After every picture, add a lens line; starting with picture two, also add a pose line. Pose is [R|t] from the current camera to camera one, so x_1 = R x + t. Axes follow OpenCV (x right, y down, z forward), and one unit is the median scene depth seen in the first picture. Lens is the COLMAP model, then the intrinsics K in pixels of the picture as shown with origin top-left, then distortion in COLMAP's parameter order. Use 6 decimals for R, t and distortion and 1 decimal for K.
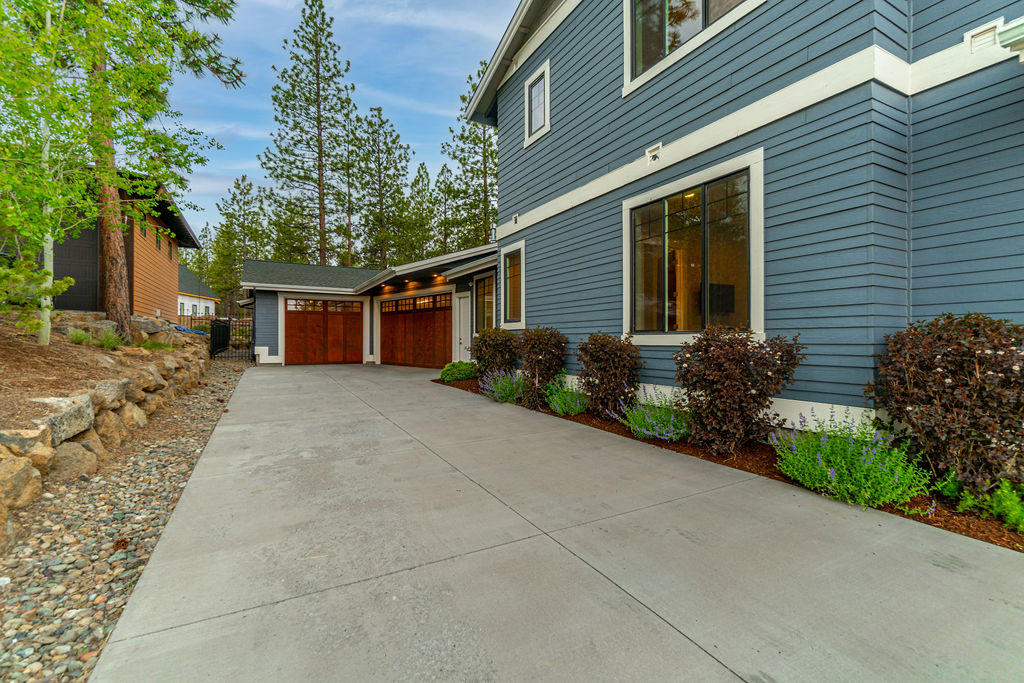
lens RADIAL K [[451.7, 0, 511.1], [0, 451.7, 338.7], [0, 0, 1]] dist [-0.001345, -0.000747]
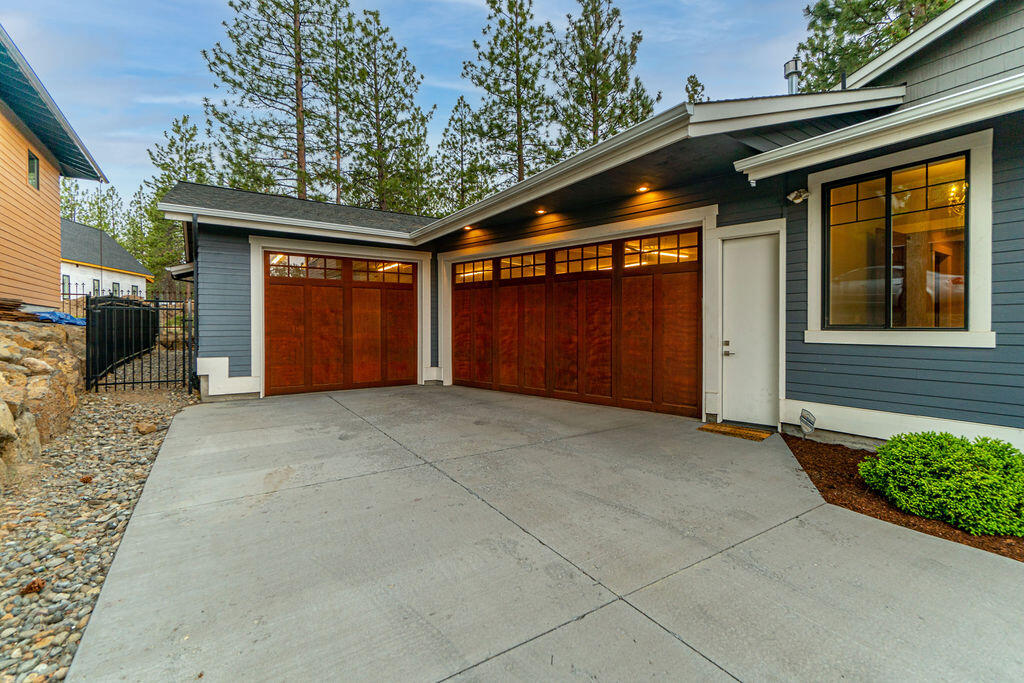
lens RADIAL K [[451.7, 0, 496.9], [0, 451.7, 329.8], [0, 0, 1]] dist [-0.001345, -0.000747]
pose [[0.998195, -0.002104, 0.060017, -0.256640], [0.001354, 0.999921, 0.012534, -0.012528], [-0.060039, -0.012430, 0.998119, 0.461788]]
